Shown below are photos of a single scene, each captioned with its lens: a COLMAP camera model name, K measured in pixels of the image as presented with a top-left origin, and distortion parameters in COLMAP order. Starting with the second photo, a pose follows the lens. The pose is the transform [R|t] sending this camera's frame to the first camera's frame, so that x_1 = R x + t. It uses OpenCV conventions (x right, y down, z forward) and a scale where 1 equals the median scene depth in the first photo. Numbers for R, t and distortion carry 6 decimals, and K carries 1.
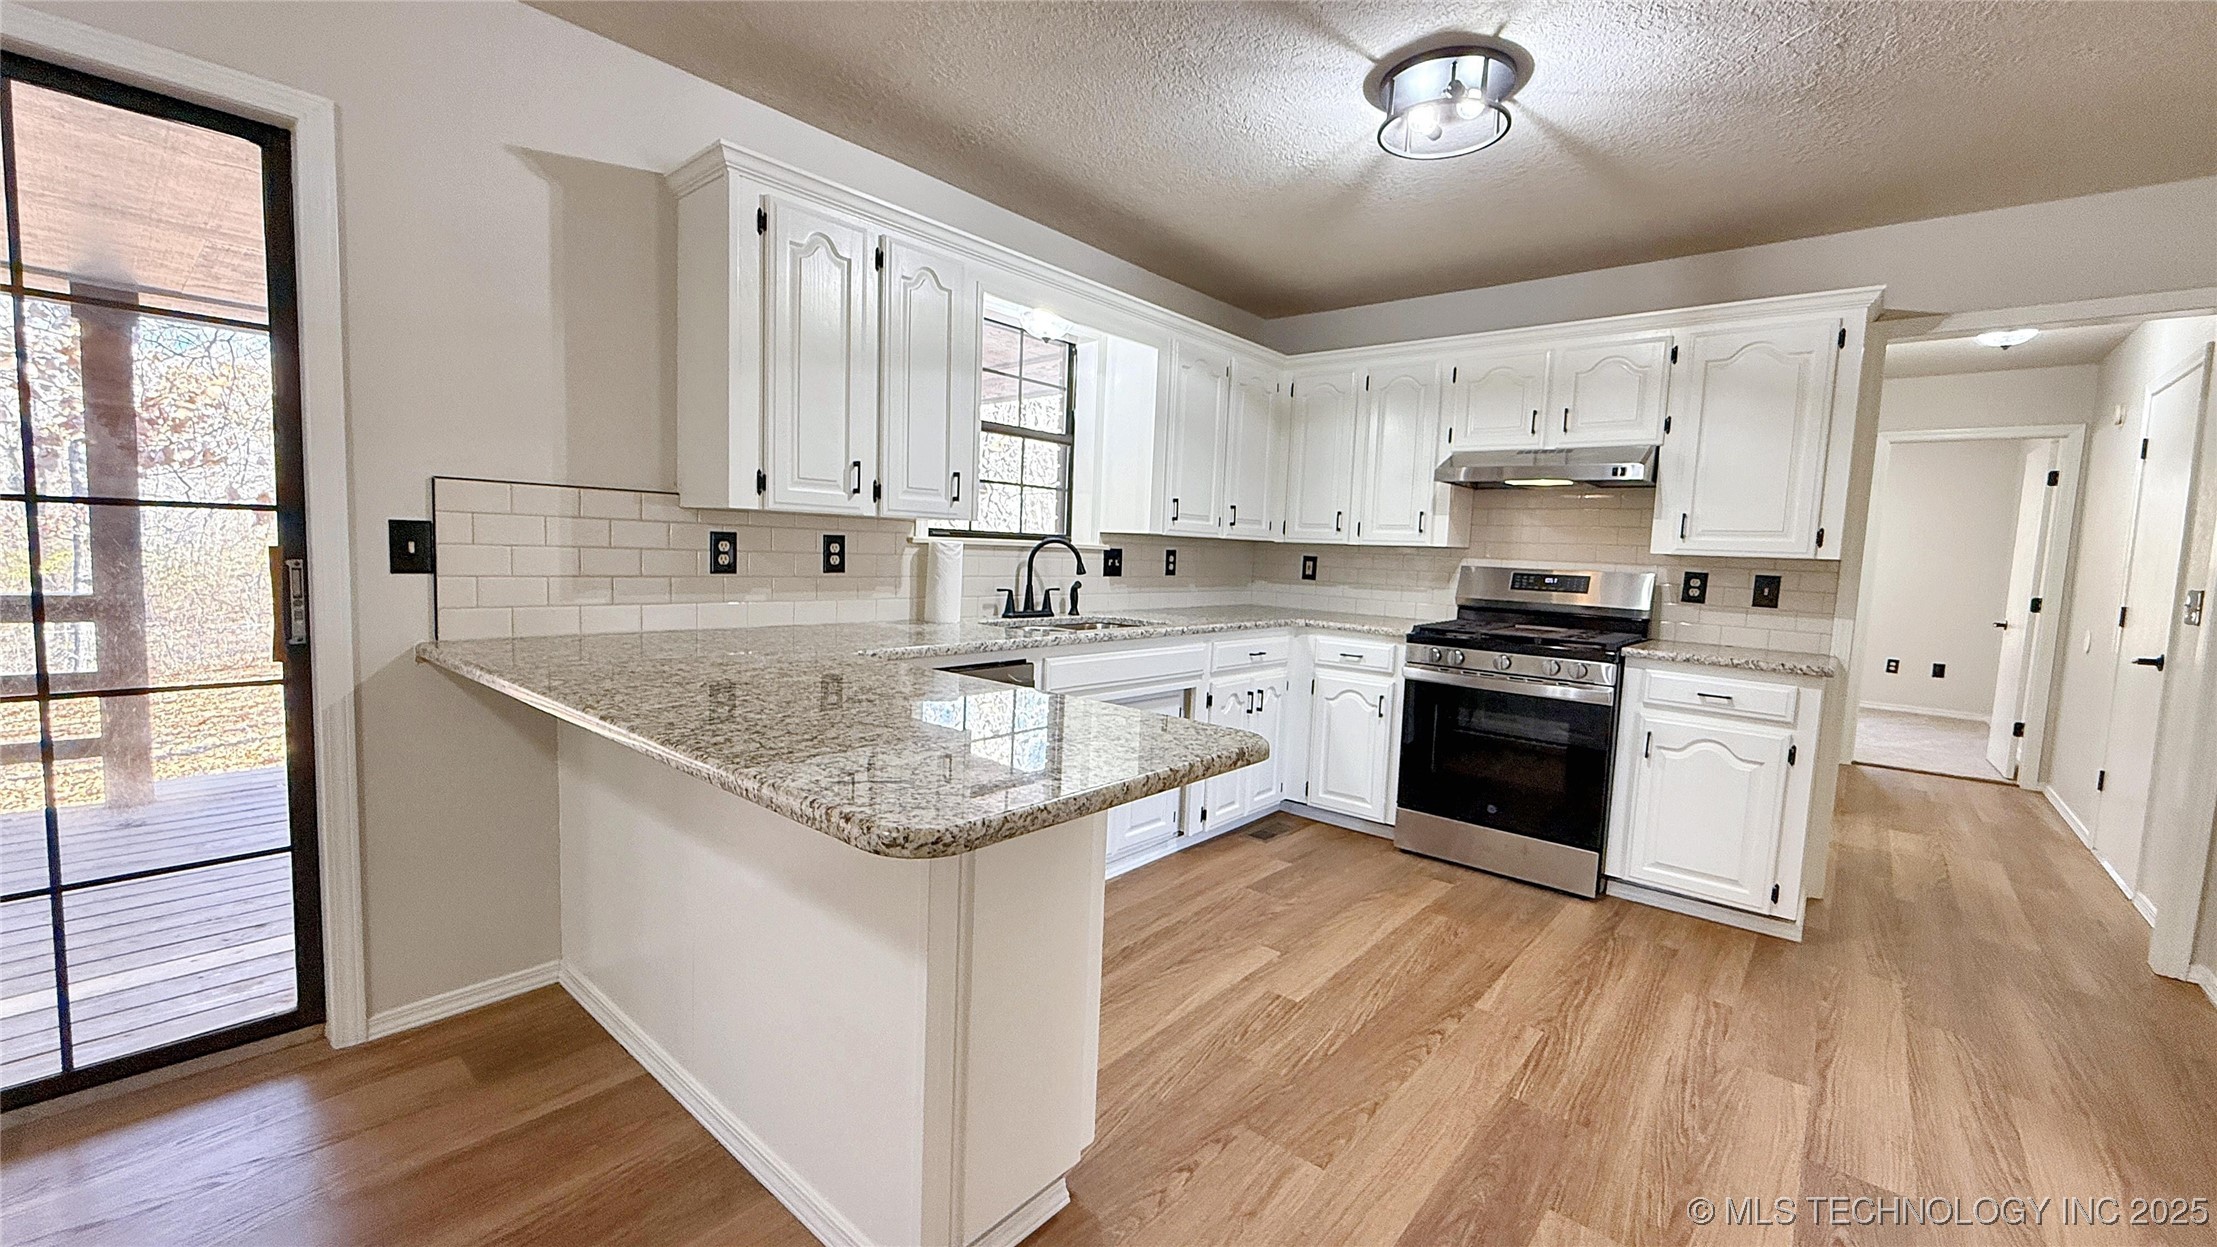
lens RADIAL K [[883.6, 0, 1103.2], [0, 883.6, 622.6], [0, 0, 1]] dist [0.000514, -0.000728]
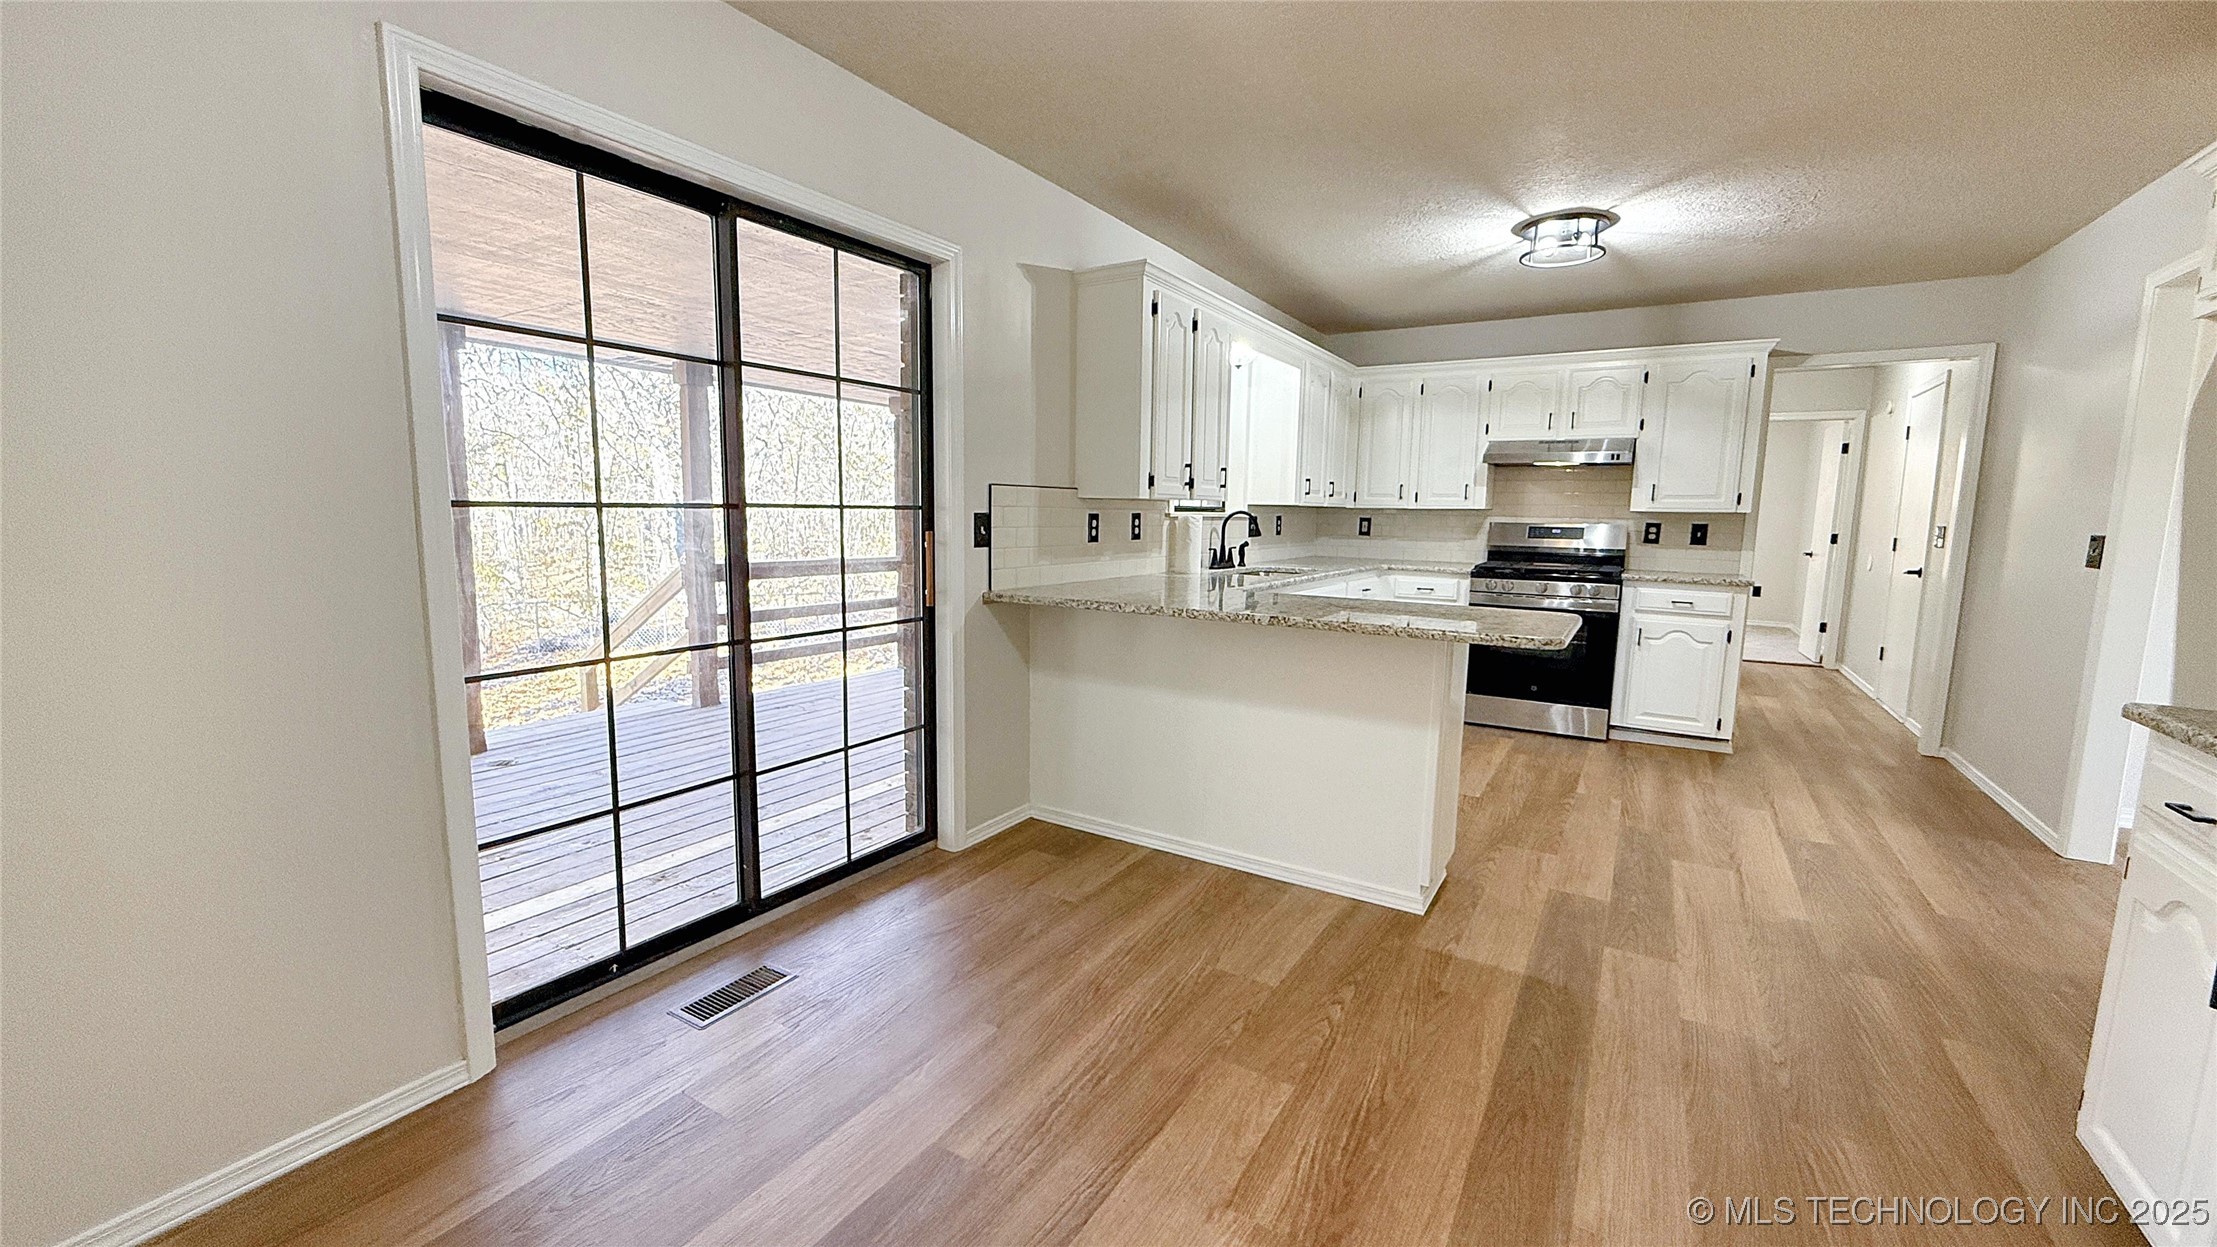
lens RADIAL K [[883.6, 0, 1105.1], [0, 883.6, 621.0], [0, 0, 1]] dist [0.000514, -0.000728]
pose [[0.987380, -0.043365, 0.152315, -0.559182], [0.036935, 0.998313, 0.044797, 0.008392], [-0.154001, -0.038605, 0.987316, -0.389514]]
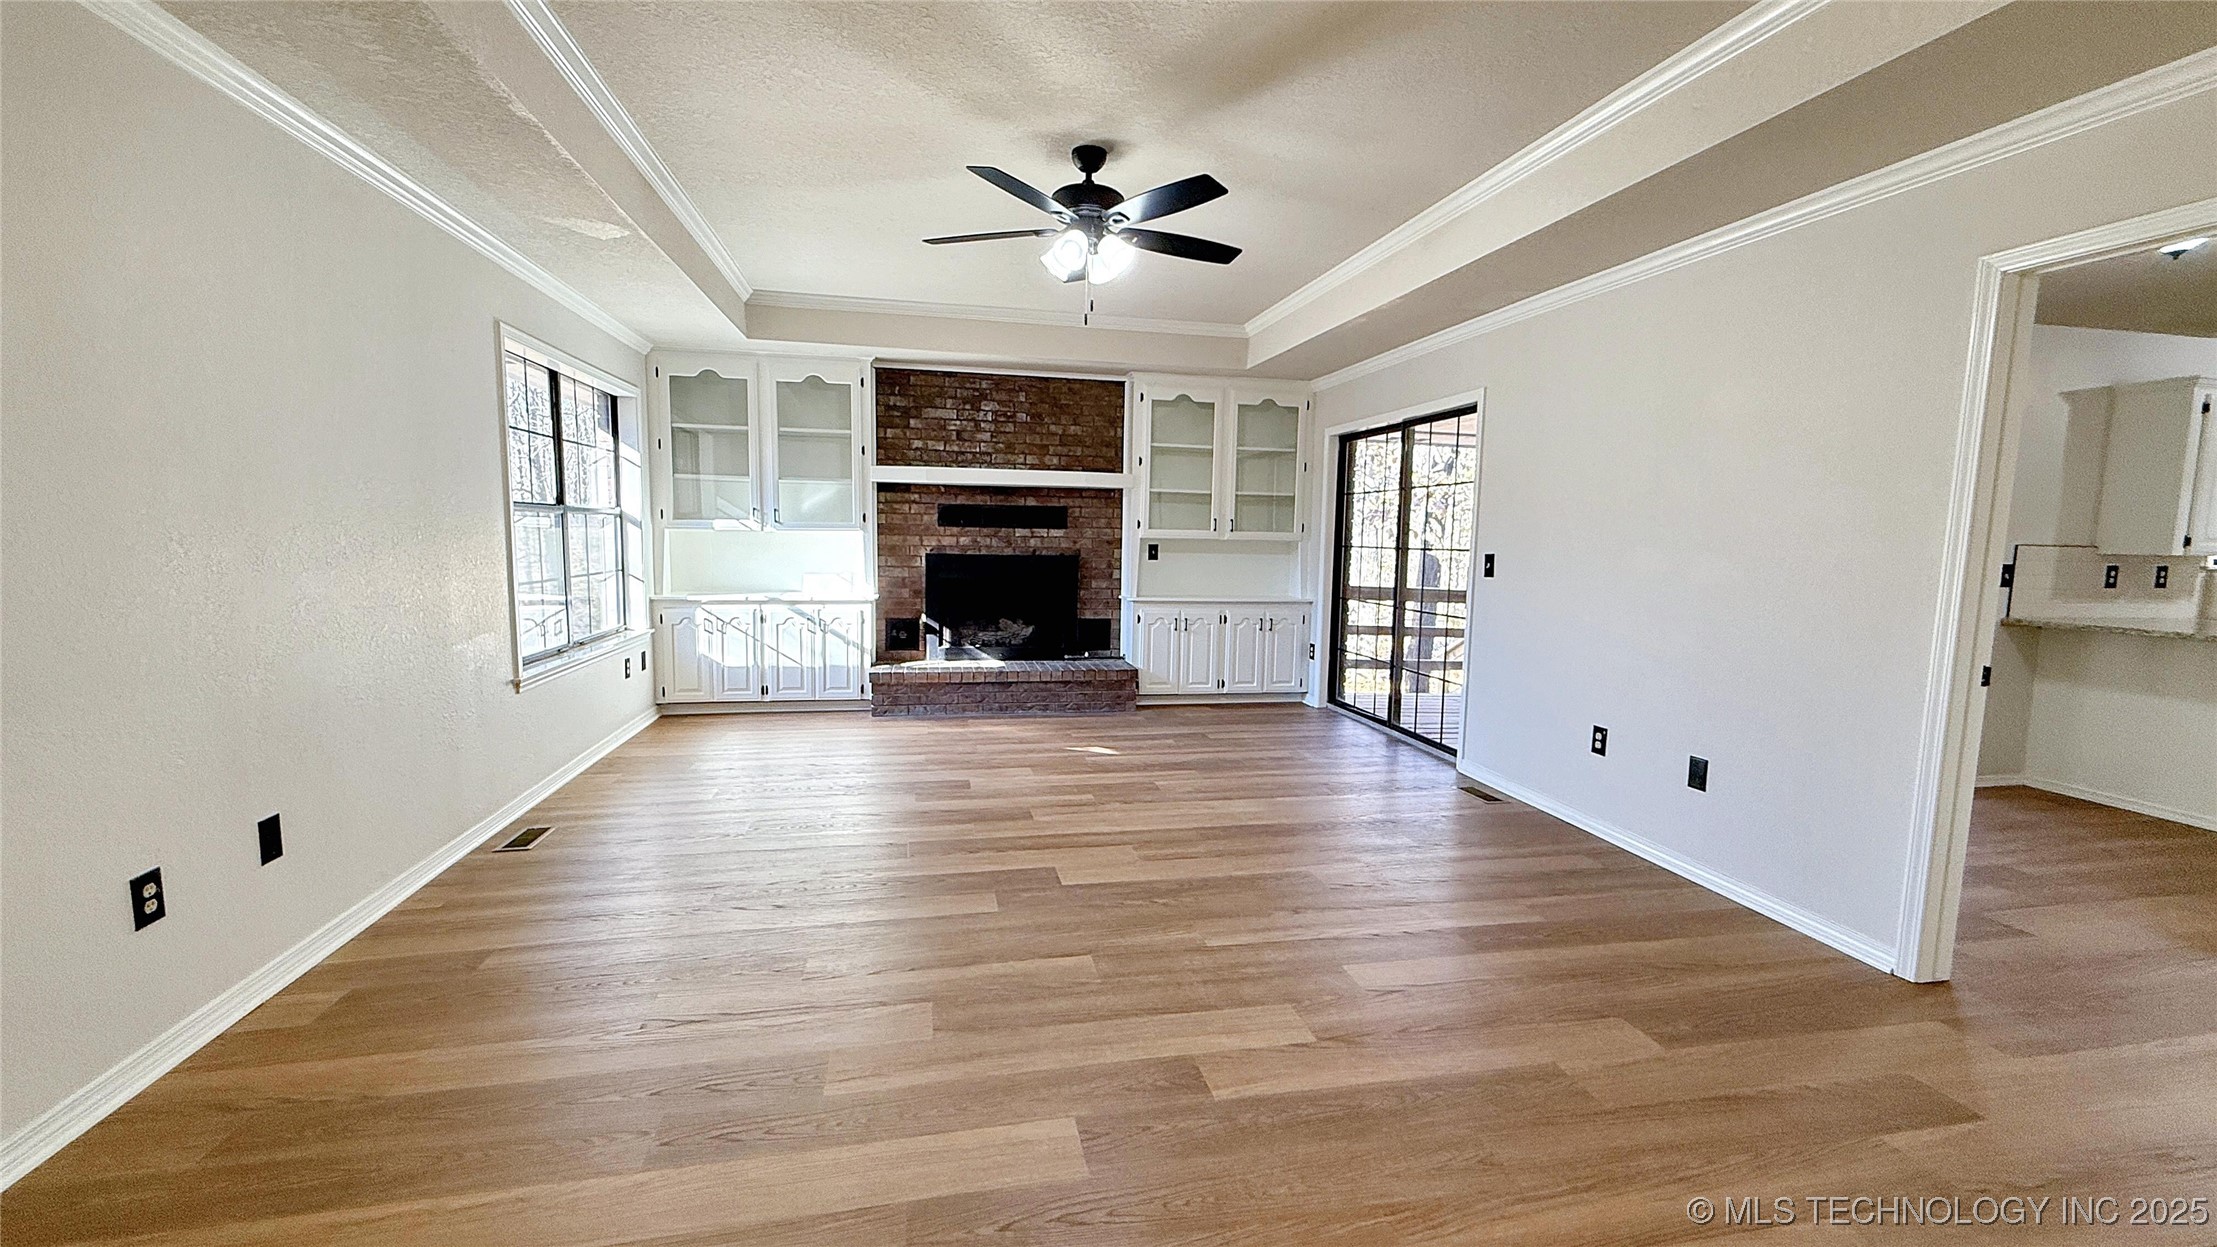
lens RADIAL K [[883.6, 0, 1100.0], [0, 883.6, 629.8], [0, 0, 1]] dist [0.000514, -0.000728]
pose [[0.787775, 0.039261, -0.614710, -0.843785], [-0.041839, 0.999072, 0.010192, 0.090324], [0.614540, 0.017690, 0.788687, -1.567170]]
